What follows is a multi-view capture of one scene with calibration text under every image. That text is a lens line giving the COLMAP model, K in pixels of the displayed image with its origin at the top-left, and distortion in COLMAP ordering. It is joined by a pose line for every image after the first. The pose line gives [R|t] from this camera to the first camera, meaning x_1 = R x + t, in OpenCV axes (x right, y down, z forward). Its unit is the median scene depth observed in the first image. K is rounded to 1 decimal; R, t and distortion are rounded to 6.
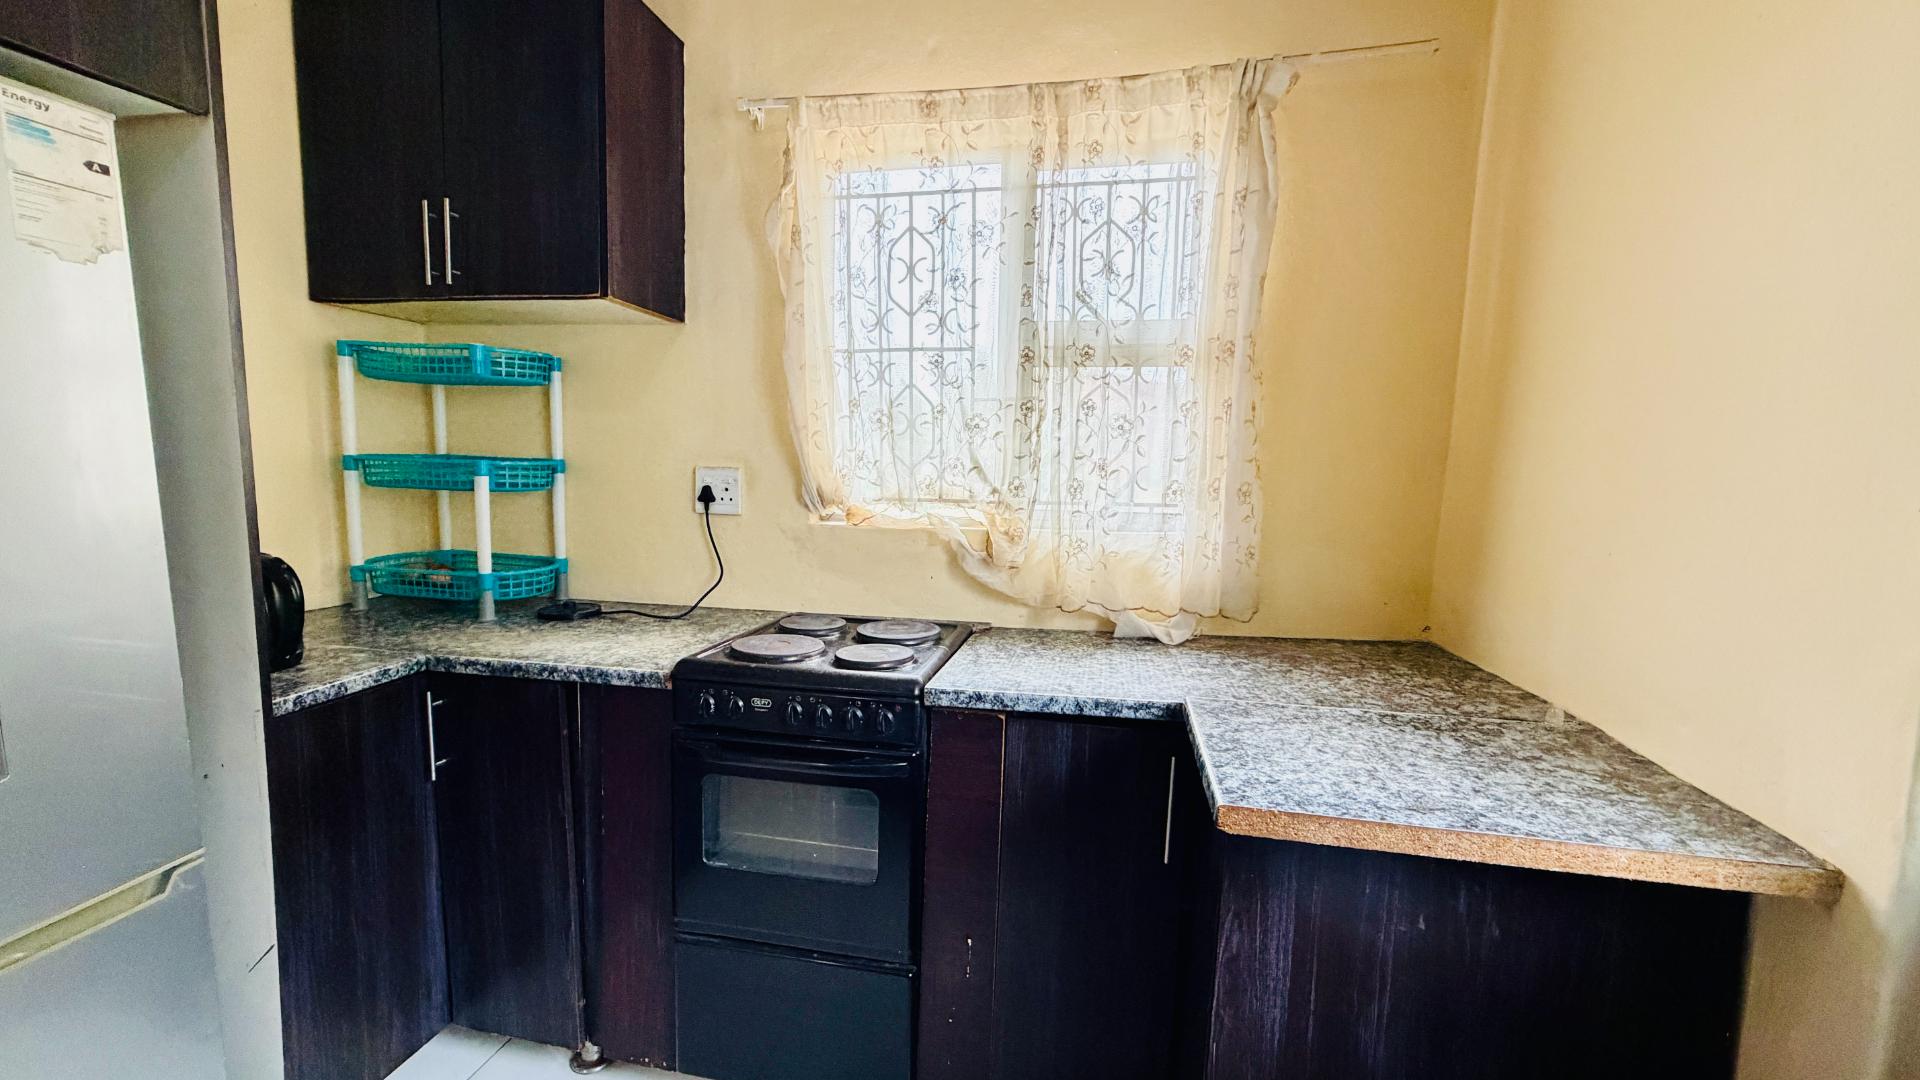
lens RADIAL K [[765.5, 0, 957.9], [0, 765.5, 540.5], [0, 0, 1]] dist [-0.000316, 0.000208]
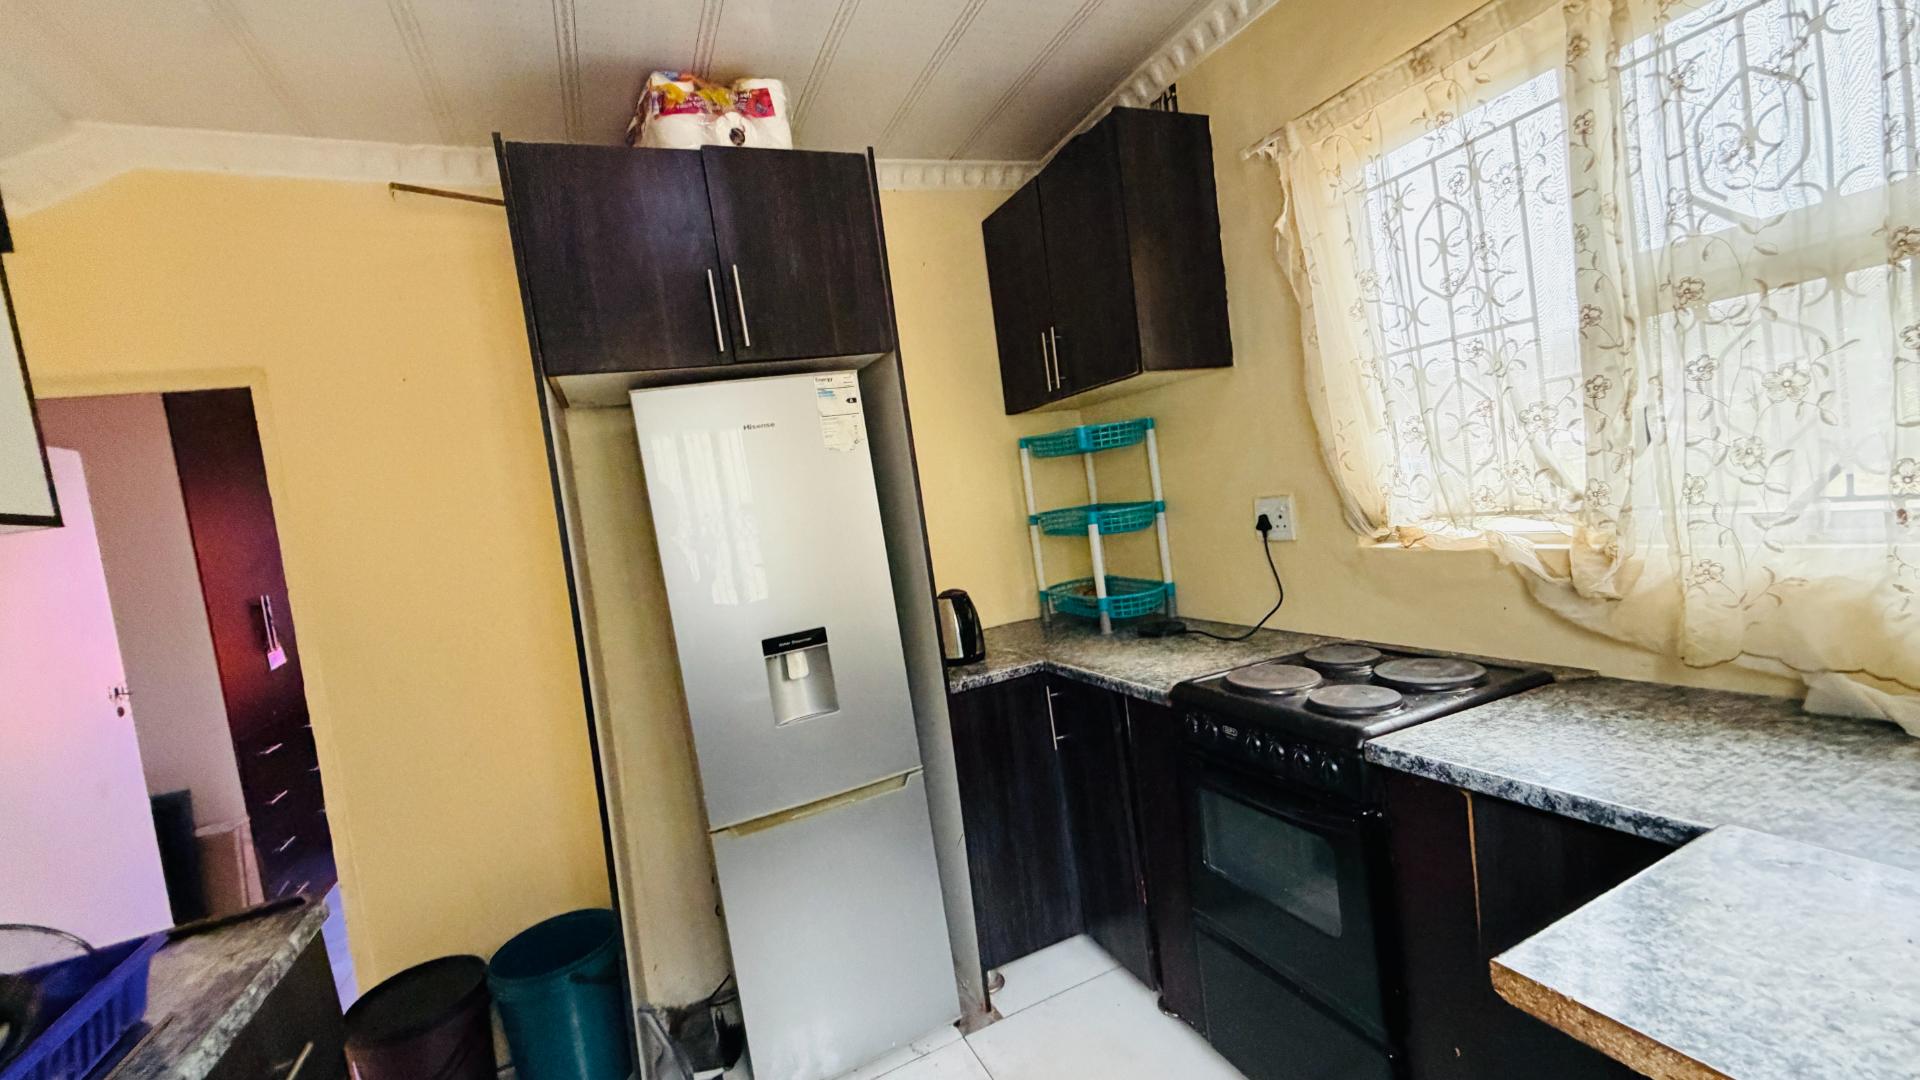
lens RADIAL K [[765.5, 0, 957.9], [0, 765.5, 540.5], [0, 0, 1]] dist [-0.000316, 0.000208]
pose [[0.561855, -0.049387, -0.825760, 0.350106], [0.058631, 0.998083, -0.019800, -0.046250], [0.825155, -0.037291, 0.563674, 0.069125]]
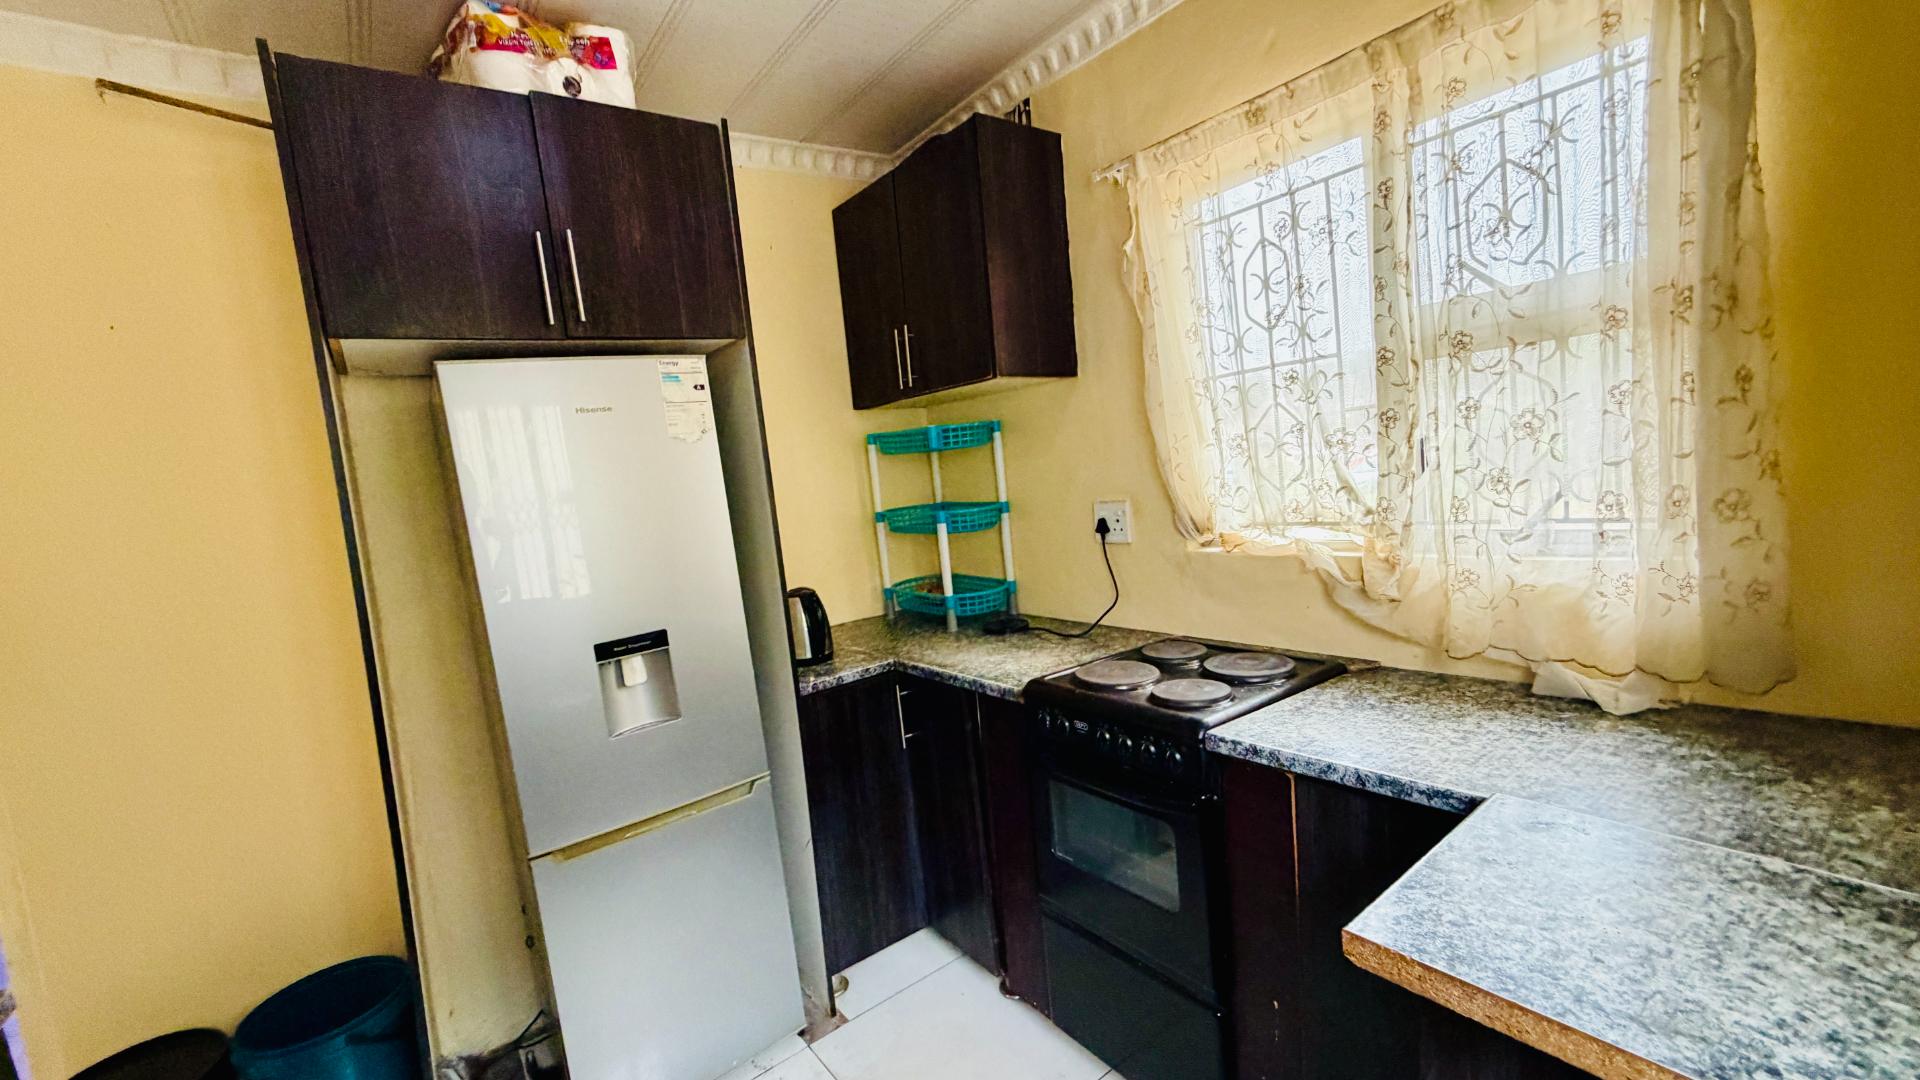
lens RADIAL K [[765.5, 0, 957.9], [0, 765.5, 540.5], [0, 0, 1]] dist [-0.000316, 0.000208]
pose [[0.737549, -0.030673, -0.674596, 0.311408], [0.044081, 0.999024, 0.002770, -0.059613], [0.673853, -0.031780, 0.738182, 0.037236]]
